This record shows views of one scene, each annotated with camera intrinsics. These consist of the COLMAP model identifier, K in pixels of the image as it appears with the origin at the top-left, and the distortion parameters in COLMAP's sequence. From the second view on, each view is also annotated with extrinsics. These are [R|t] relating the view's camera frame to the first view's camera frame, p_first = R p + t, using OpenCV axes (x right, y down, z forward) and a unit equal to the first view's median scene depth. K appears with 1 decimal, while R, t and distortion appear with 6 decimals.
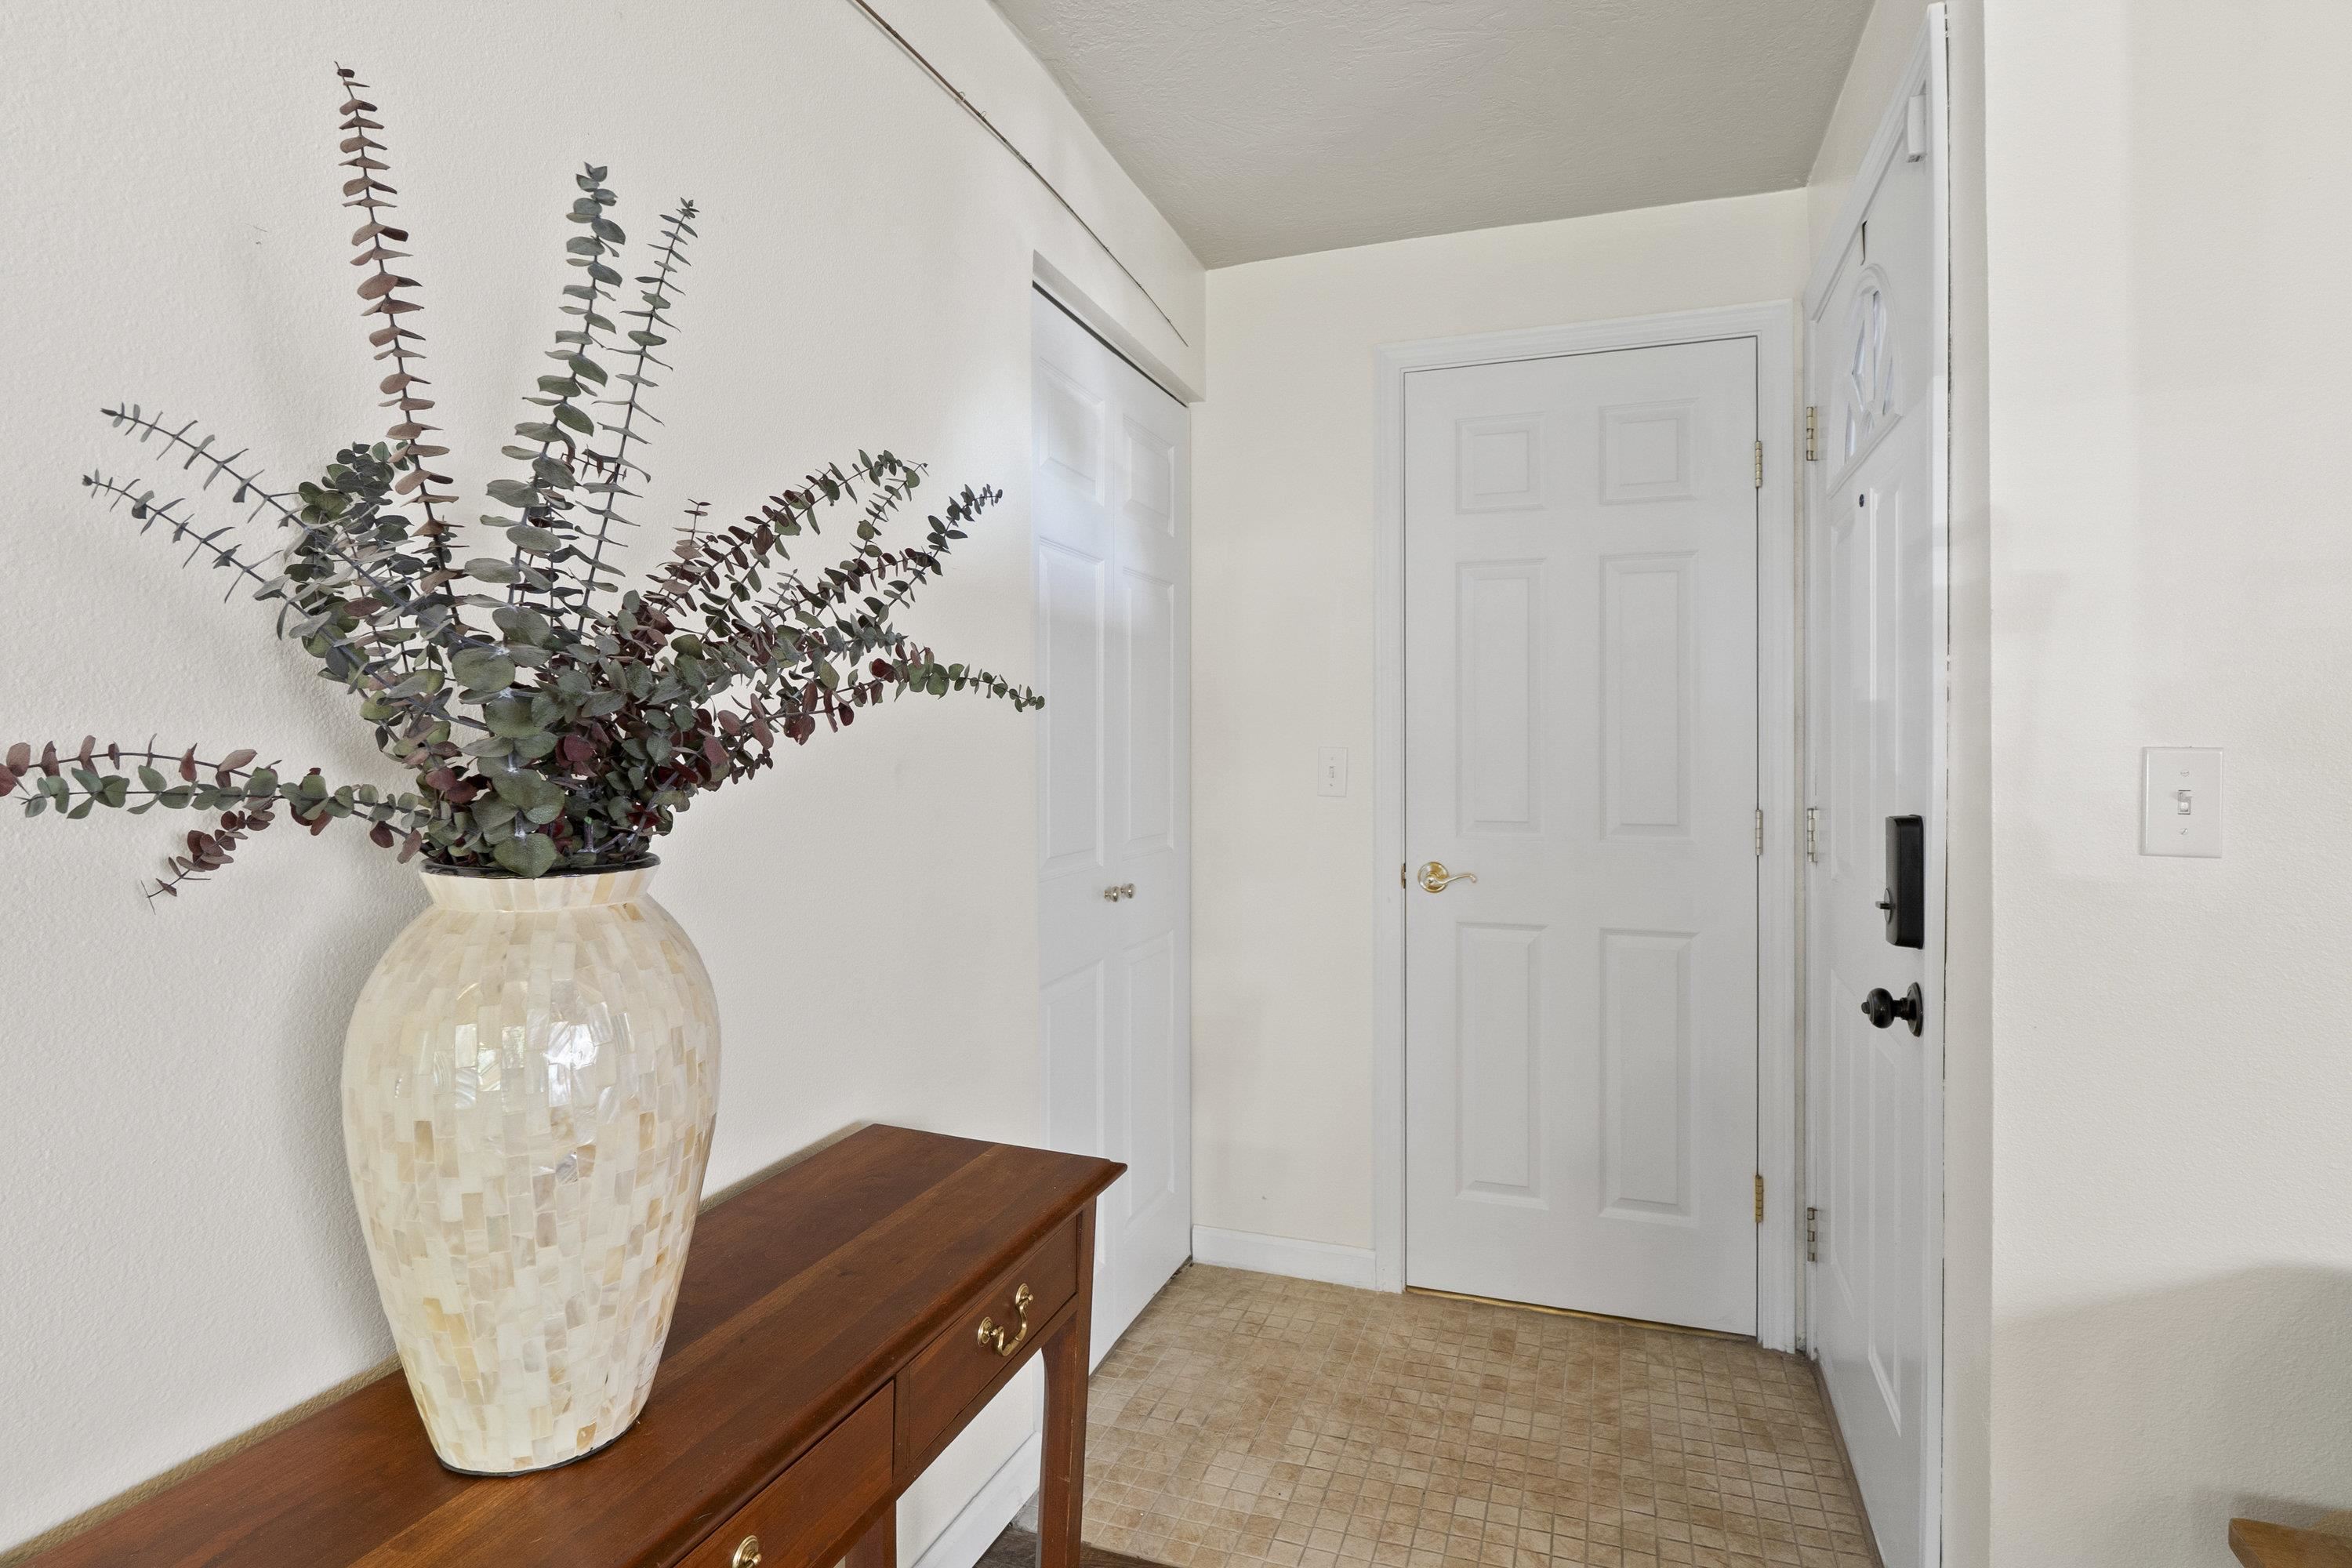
lens RADIAL K [[1210.8, 0, 1190.6], [0, 1210.8, 747.8], [0, 0, 1]] dist [-0.011652, 0.000064]
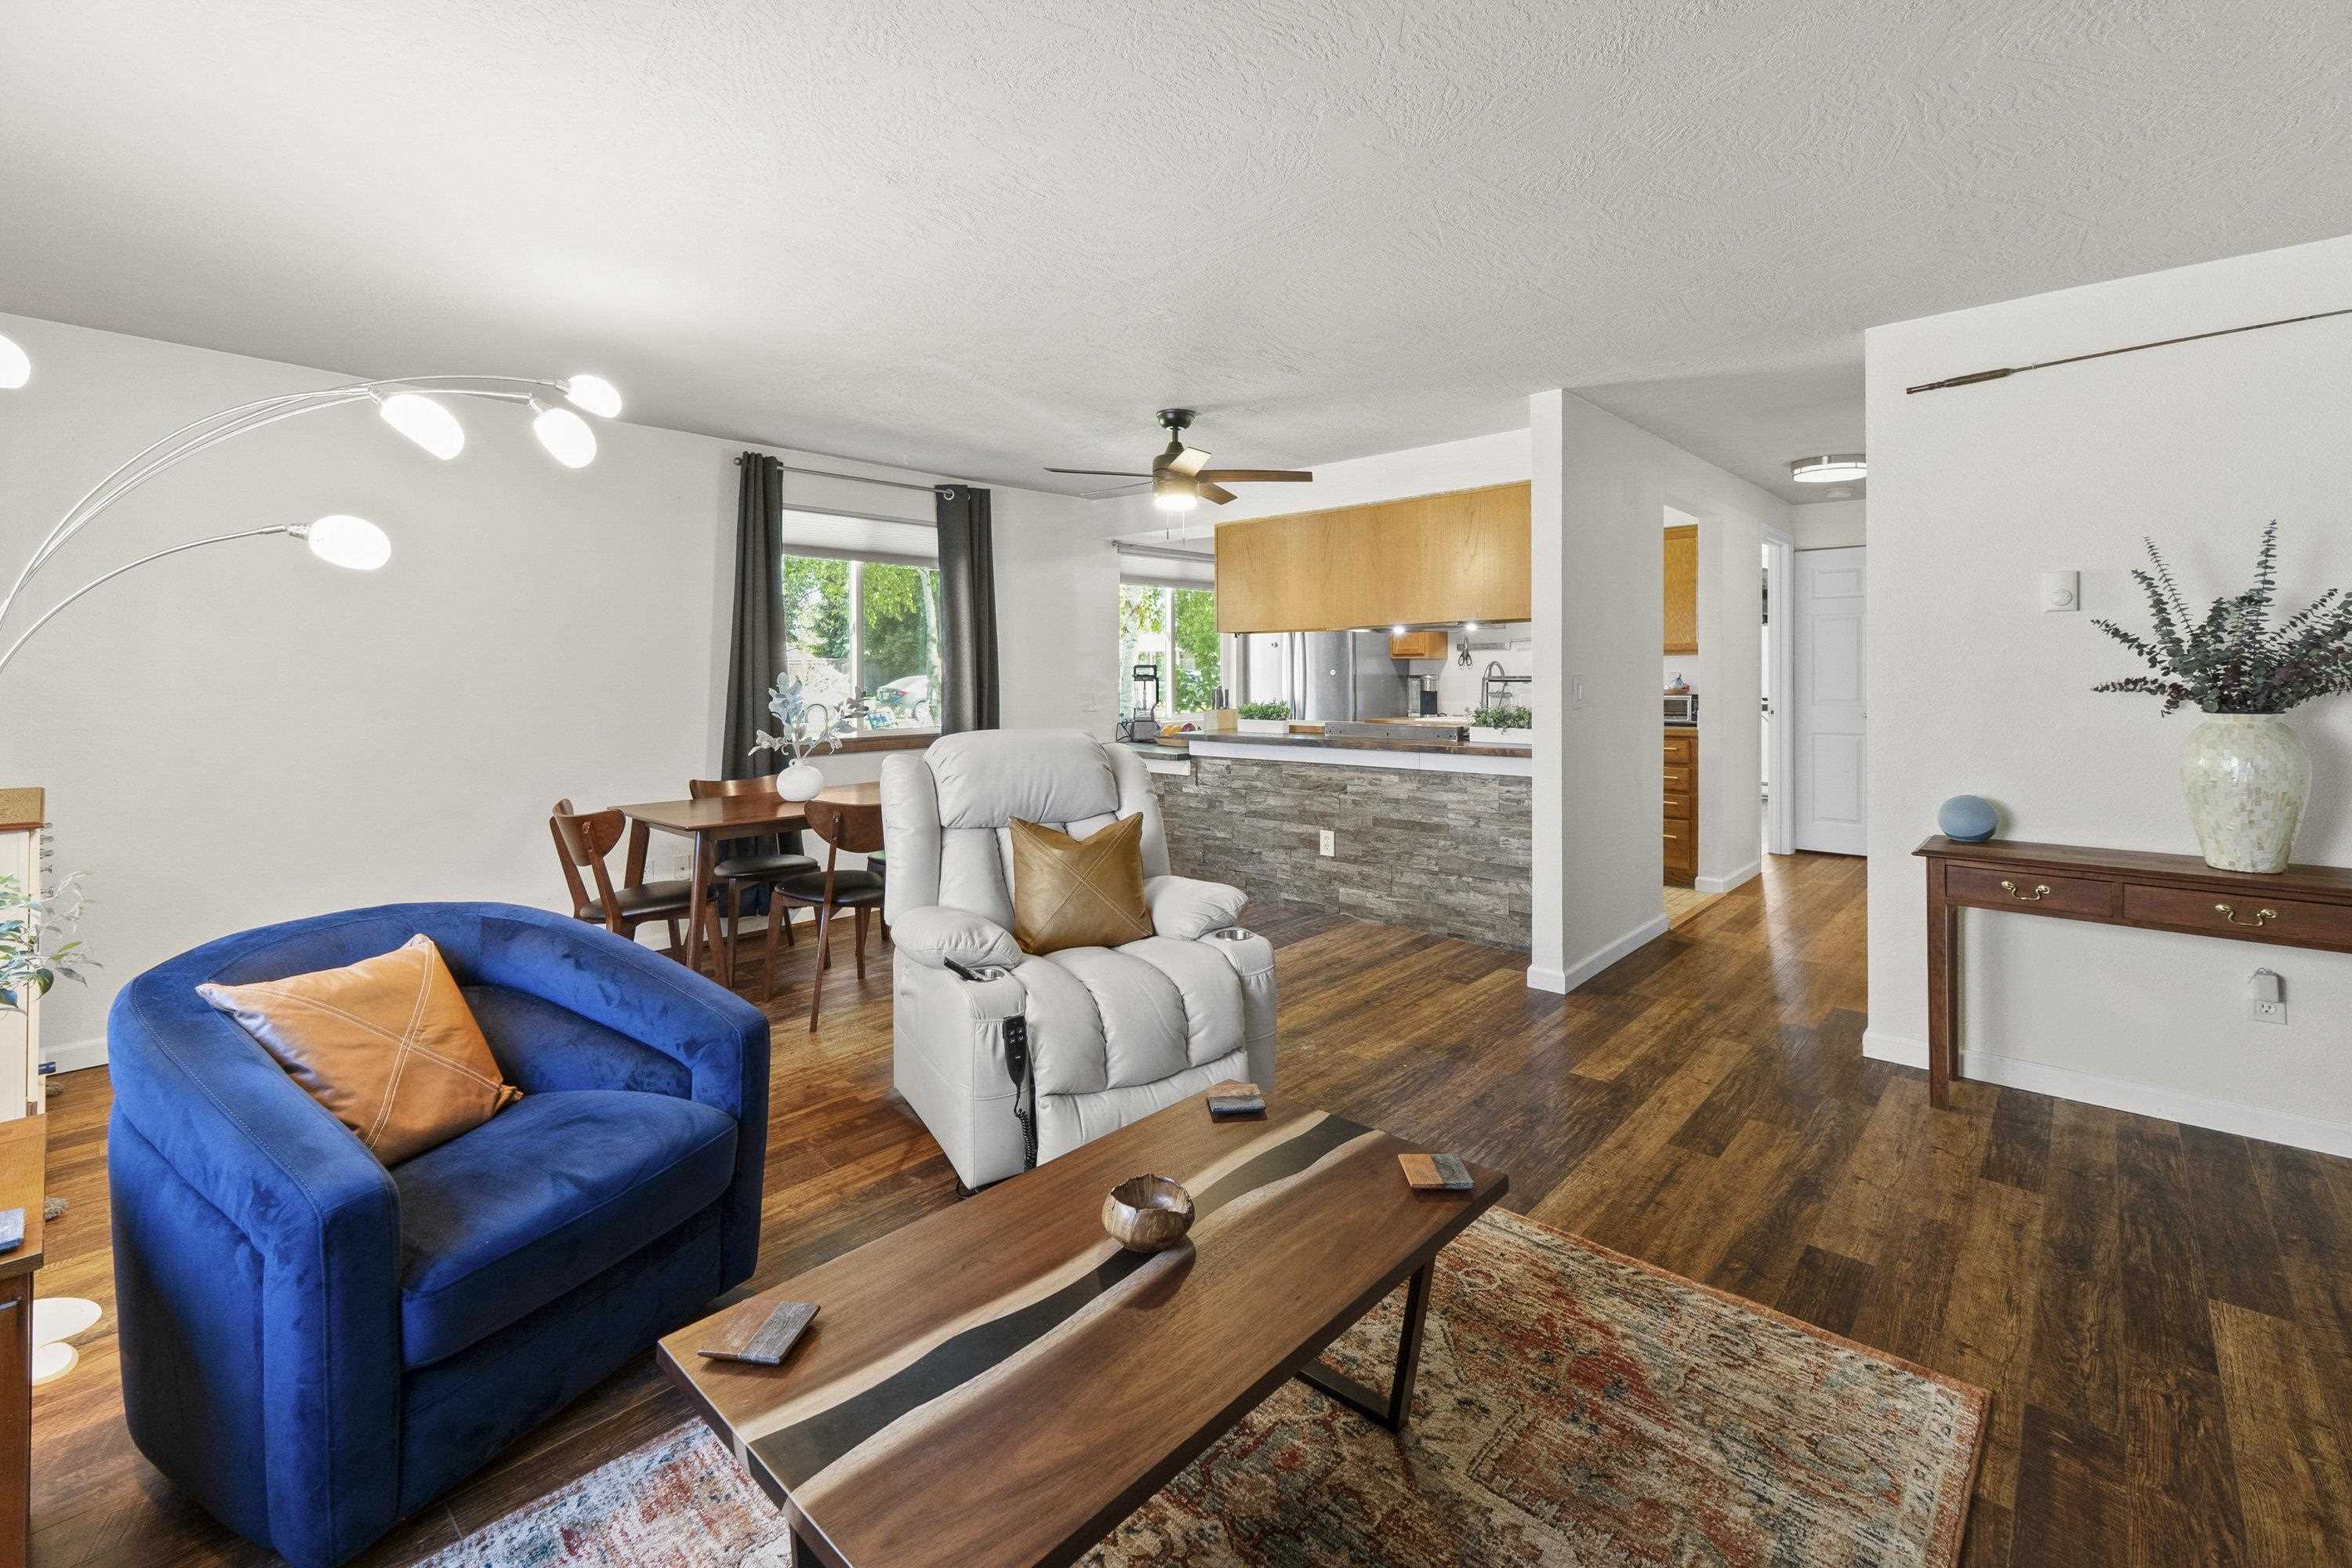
lens RADIAL K [[988.3, 0, 1190.7], [0, 988.3, 705.8], [0, 0, 1]] dist [0.003895, 0.002057]
pose [[-0.386381, 0.031617, -0.921797, 2.099975], [-0.000849, 0.999400, 0.034634, -0.015363], [0.922339, 0.014164, -0.386122, -0.466498]]
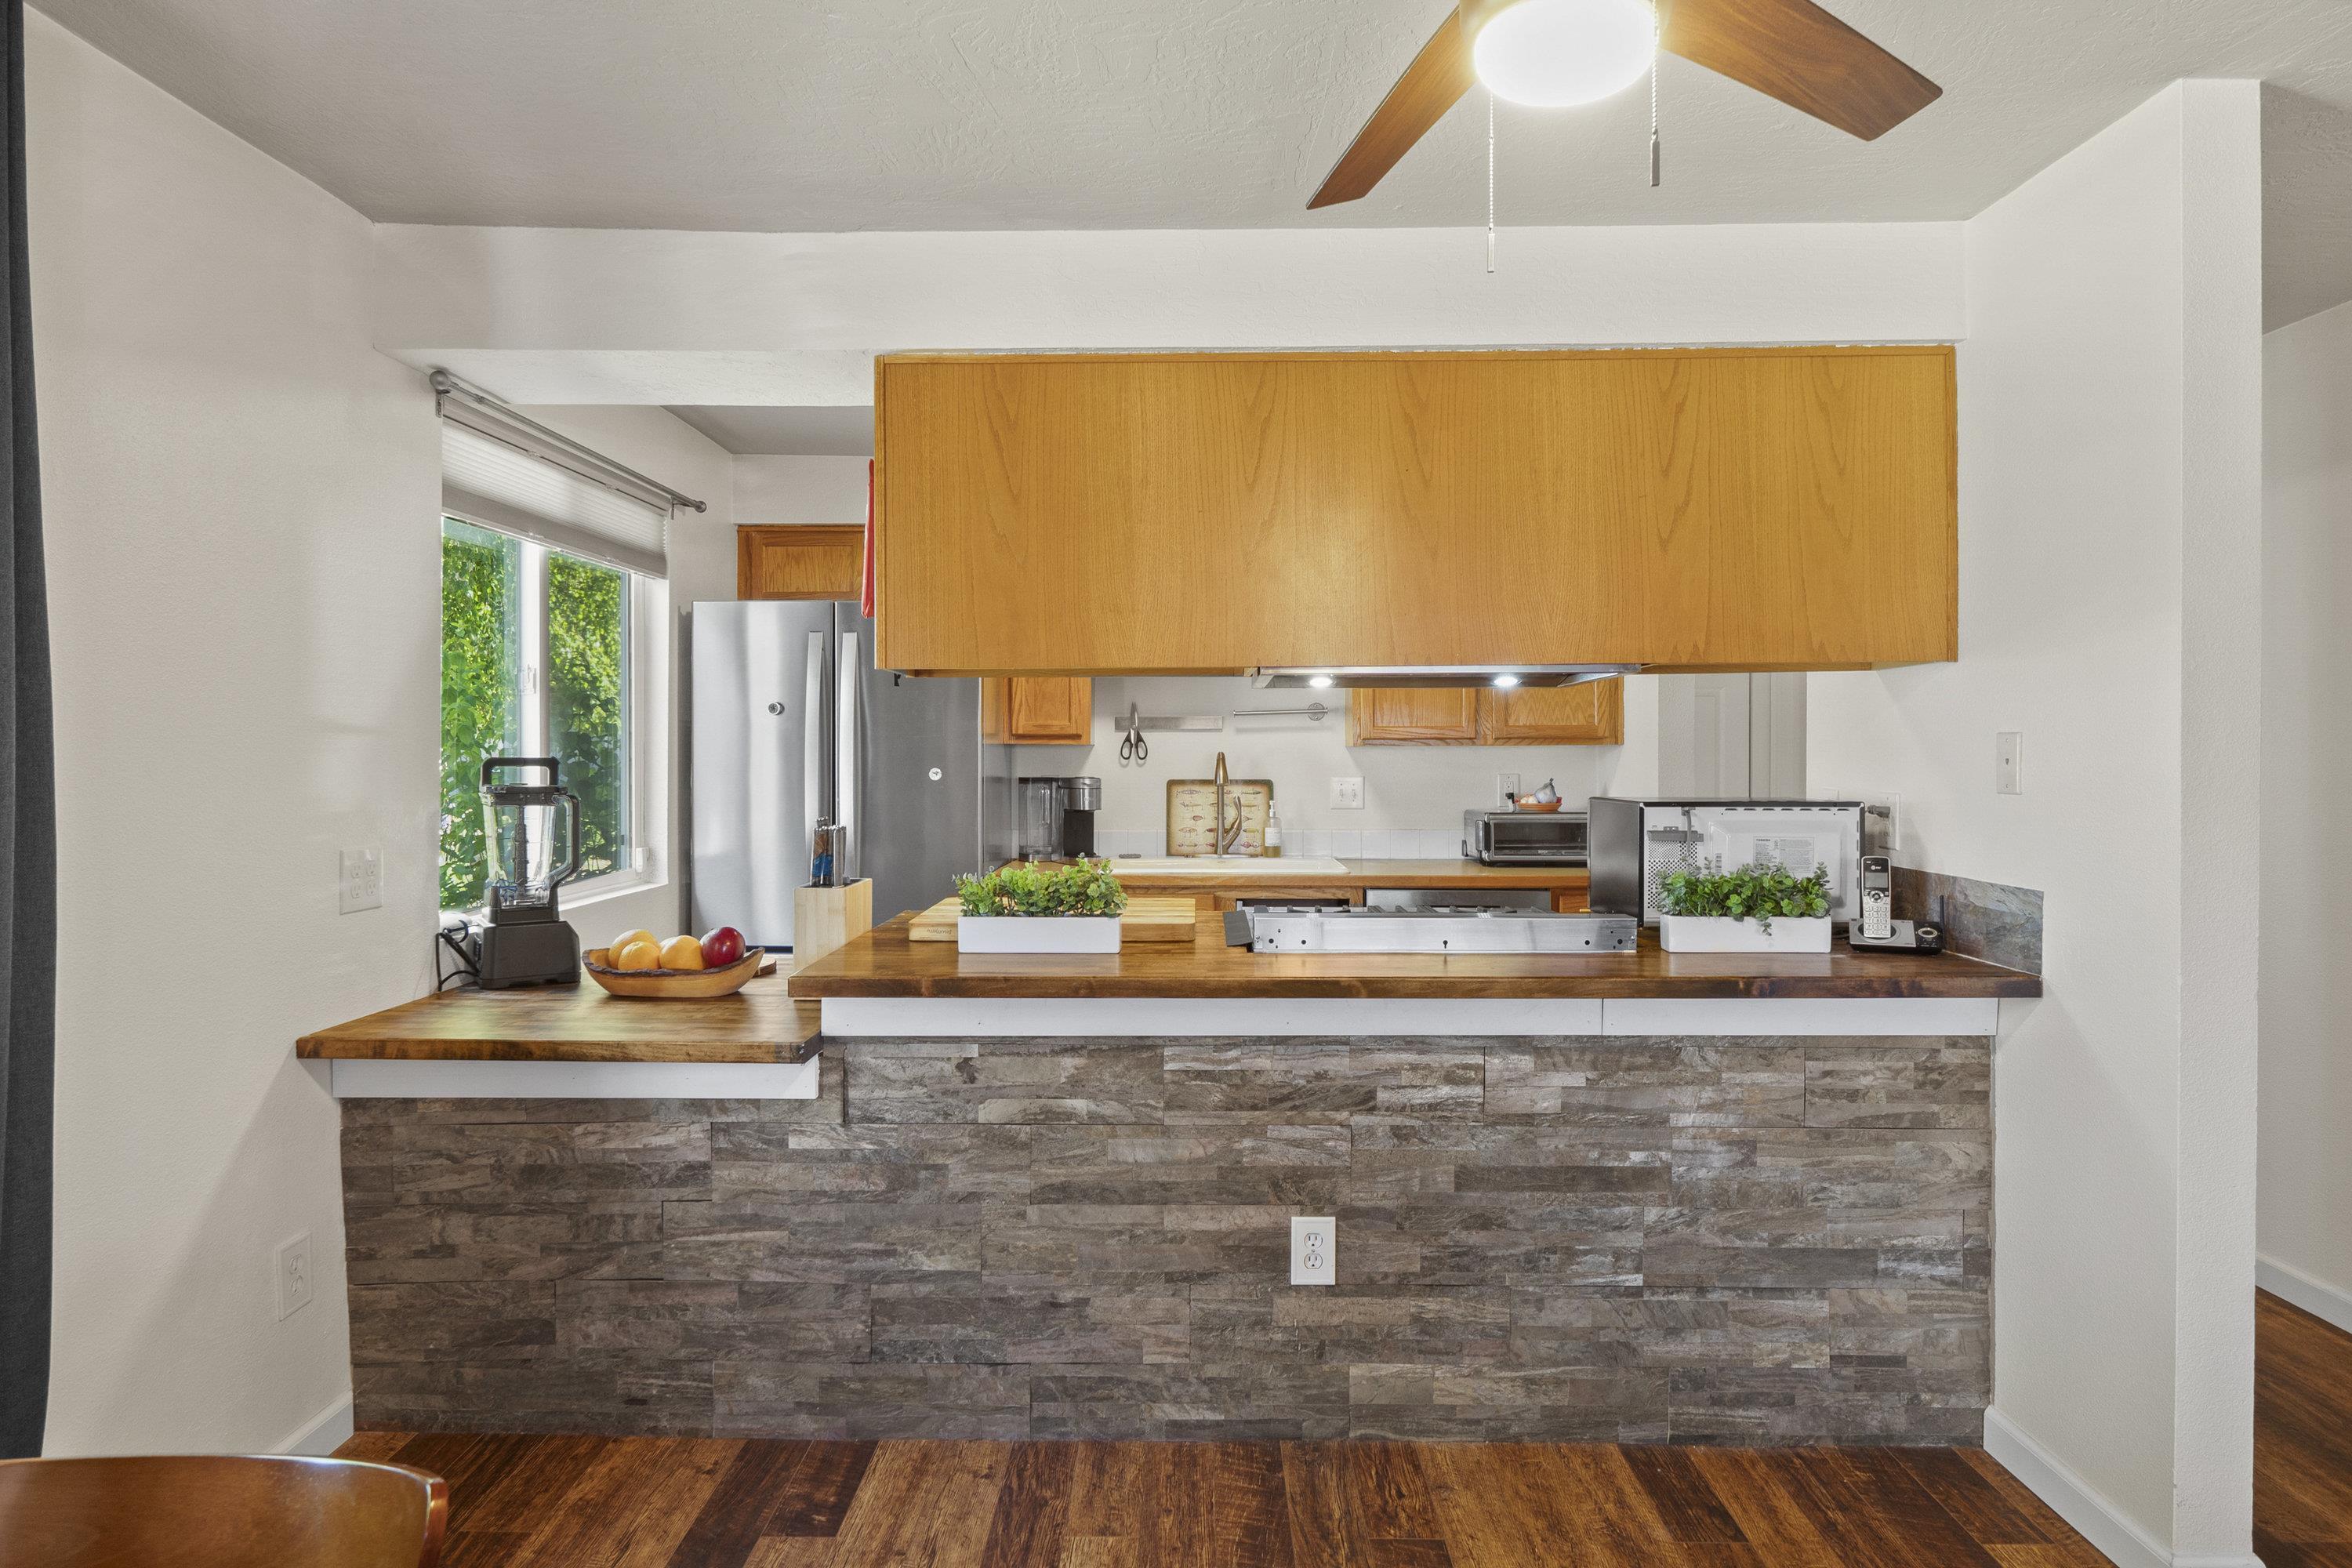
lens RADIAL K [[1299.5, 0, 1174.1], [0, 1299.5, 764.7], [0, 0, 1]] dist [-0.006347, 0.001563]
pose [[0.309889, 0.008830, -0.950732, 0.099968], [-0.005678, 0.999956, 0.007436, -0.055424], [0.950756, 0.003094, 0.309926, -2.190388]]
